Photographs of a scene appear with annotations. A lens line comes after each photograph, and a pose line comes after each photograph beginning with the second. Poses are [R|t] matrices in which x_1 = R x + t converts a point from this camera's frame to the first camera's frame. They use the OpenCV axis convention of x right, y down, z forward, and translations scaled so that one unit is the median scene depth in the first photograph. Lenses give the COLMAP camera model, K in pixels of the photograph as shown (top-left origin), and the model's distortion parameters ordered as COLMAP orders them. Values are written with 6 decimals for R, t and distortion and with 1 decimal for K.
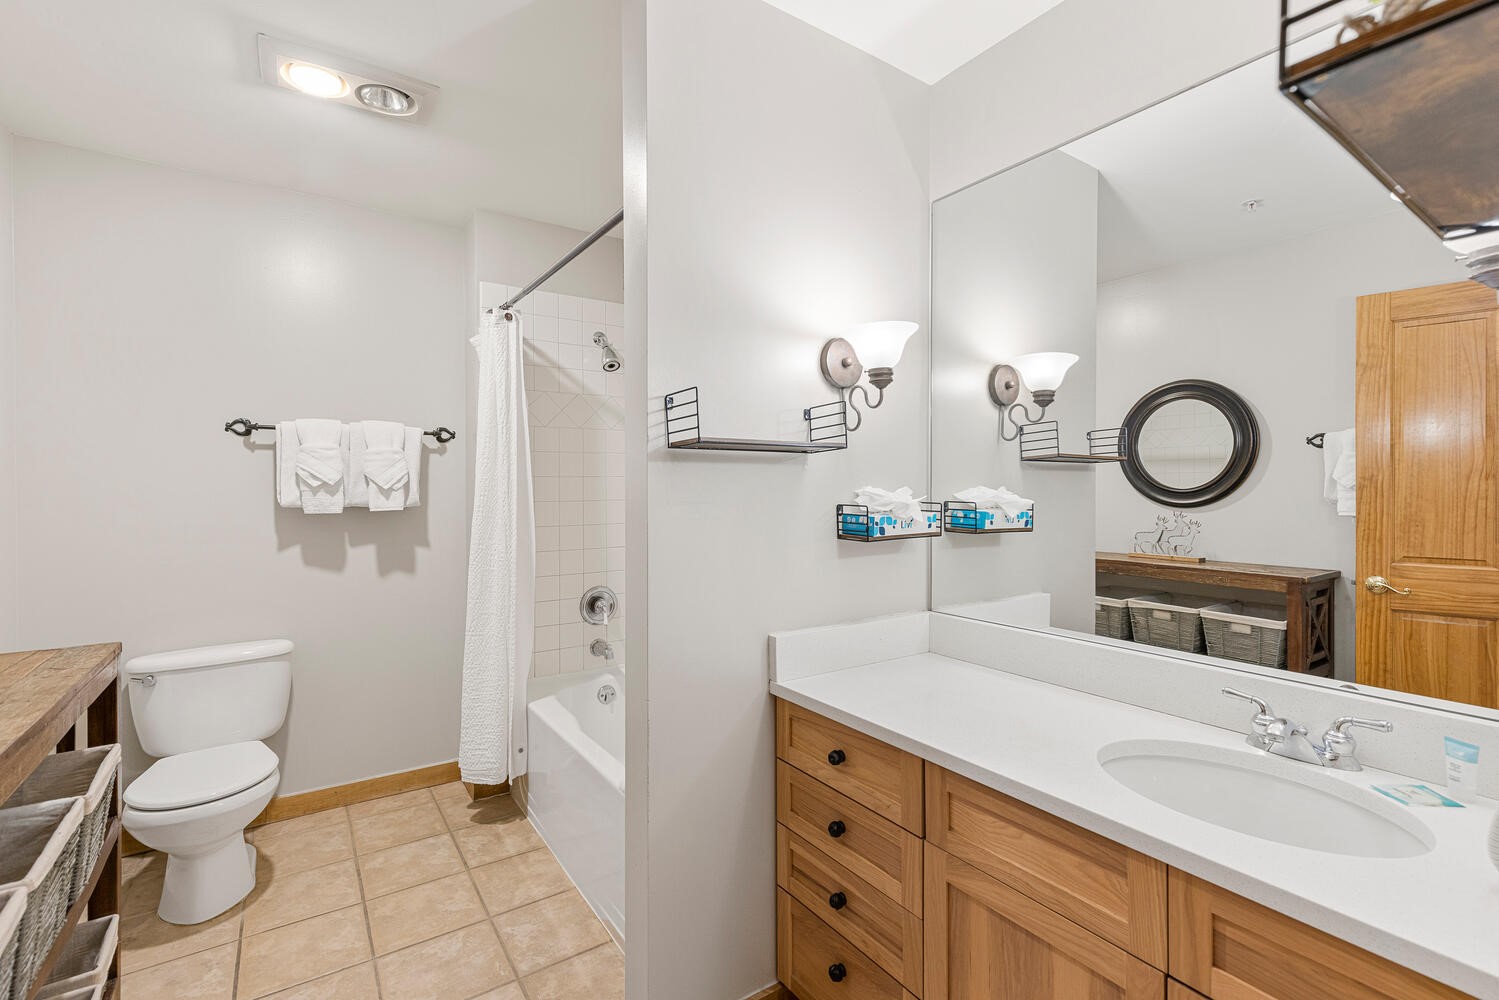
lens RADIAL K [[668.1, 0, 751.0], [0, 668.1, 495.5], [0, 0, 1]] dist [0.003243, -0.000157]
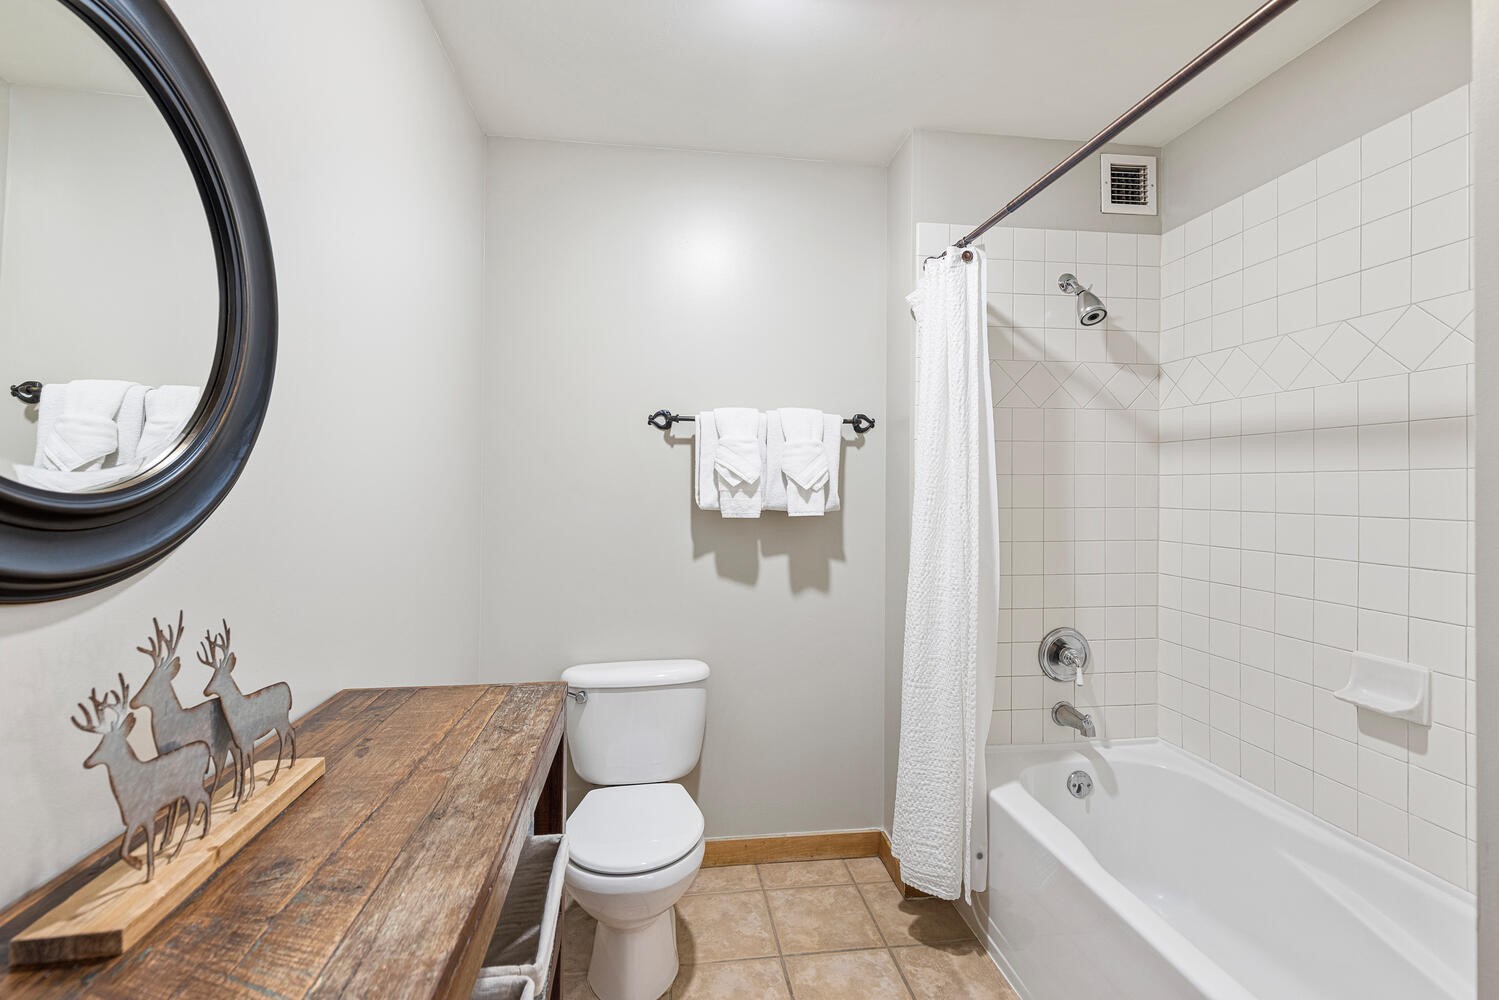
lens RADIAL K [[675.5, 0, 751.3], [0, 675.5, 485.1], [0, 0, 1]] dist [0.005584, -0.000246]
pose [[0.895325, 0.005311, -0.445382, -0.241166], [-0.012864, 0.999820, -0.013936, -0.002865], [0.445228, 0.018207, 0.895232, 0.232697]]
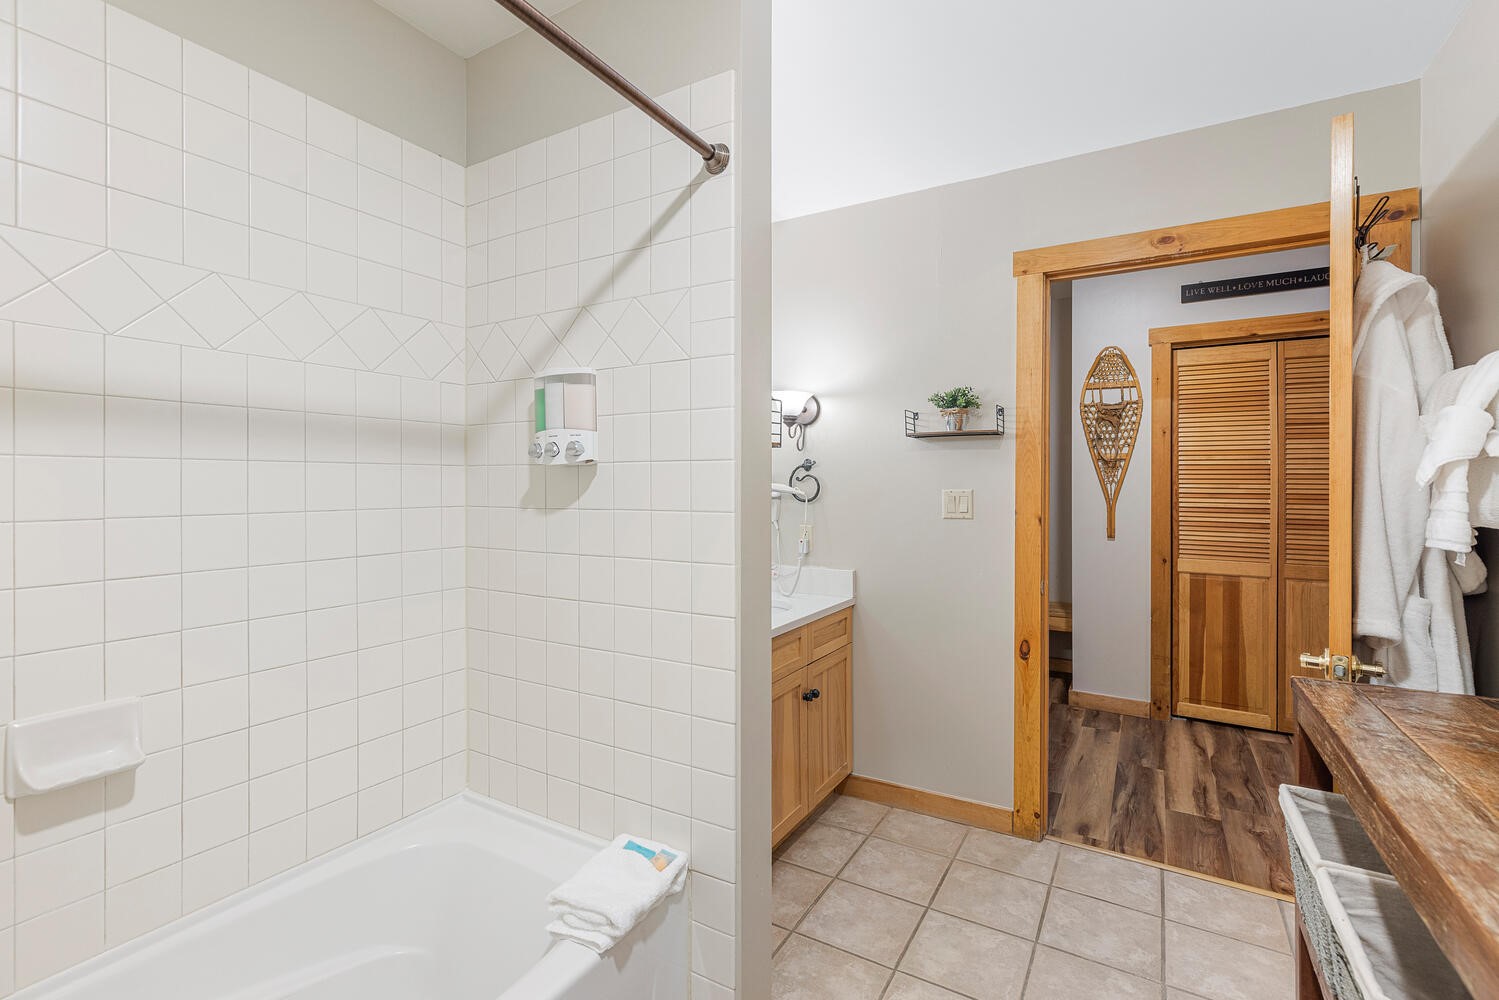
lens RADIAL K [[675.5, 0, 751.3], [0, 675.5, 485.1], [0, 0, 1]] dist [0.005584, -0.000246]
pose [[-0.419389, -0.002855, 0.907802, -0.781124], [0.013316, 0.999868, 0.009296, -0.014594], [-0.907709, 0.015987, -0.419296, 1.093824]]
